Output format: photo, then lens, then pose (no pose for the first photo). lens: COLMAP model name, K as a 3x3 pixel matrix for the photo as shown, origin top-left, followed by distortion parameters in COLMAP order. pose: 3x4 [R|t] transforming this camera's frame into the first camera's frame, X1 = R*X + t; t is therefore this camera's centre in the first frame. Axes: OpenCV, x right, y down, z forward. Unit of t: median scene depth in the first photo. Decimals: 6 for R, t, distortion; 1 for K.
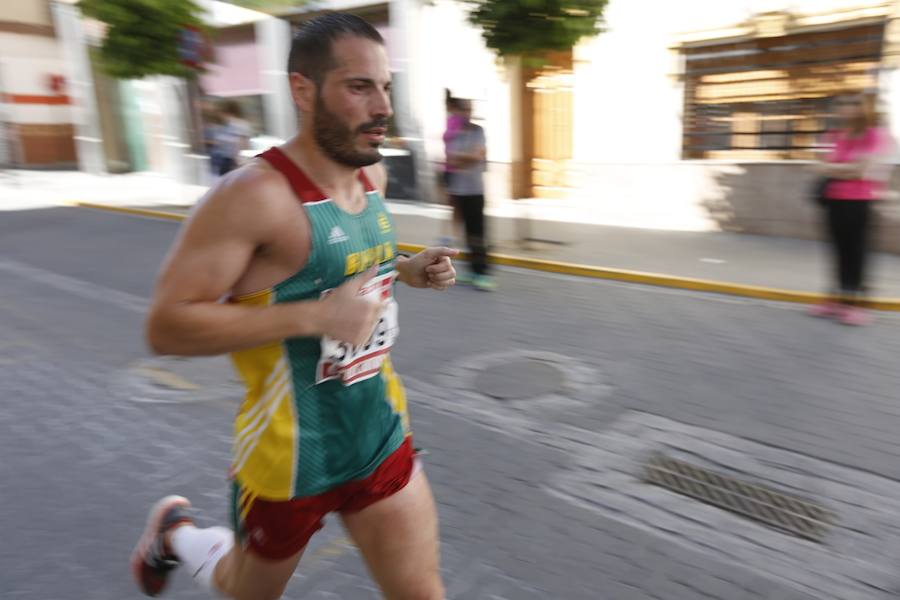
lens RADIAL K [[705.9, 0, 450.0], [0, 705.9, 300.0], [0, 0, 1]] dist [-0.041770, 0.143417]
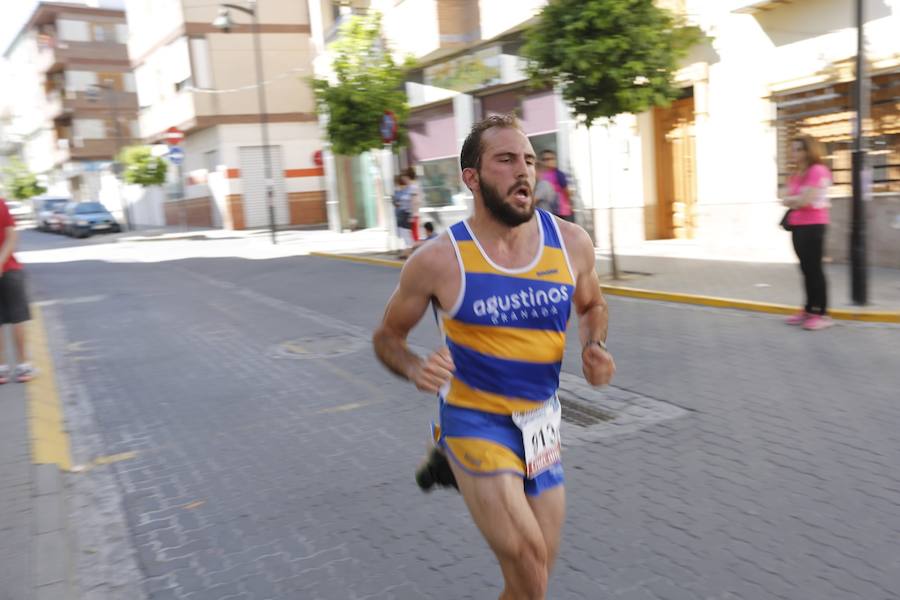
lens RADIAL K [[778.3, 0, 450.0], [0, 778.3, 300.0], [0, 0, 1]] dist [0.001639, 0.102871]
pose [[0.931385, 0.003241, -0.364021, 0.299411], [-0.034523, 0.996240, -0.079460, 0.068765], [0.362395, 0.086575, 0.927995, -0.274352]]
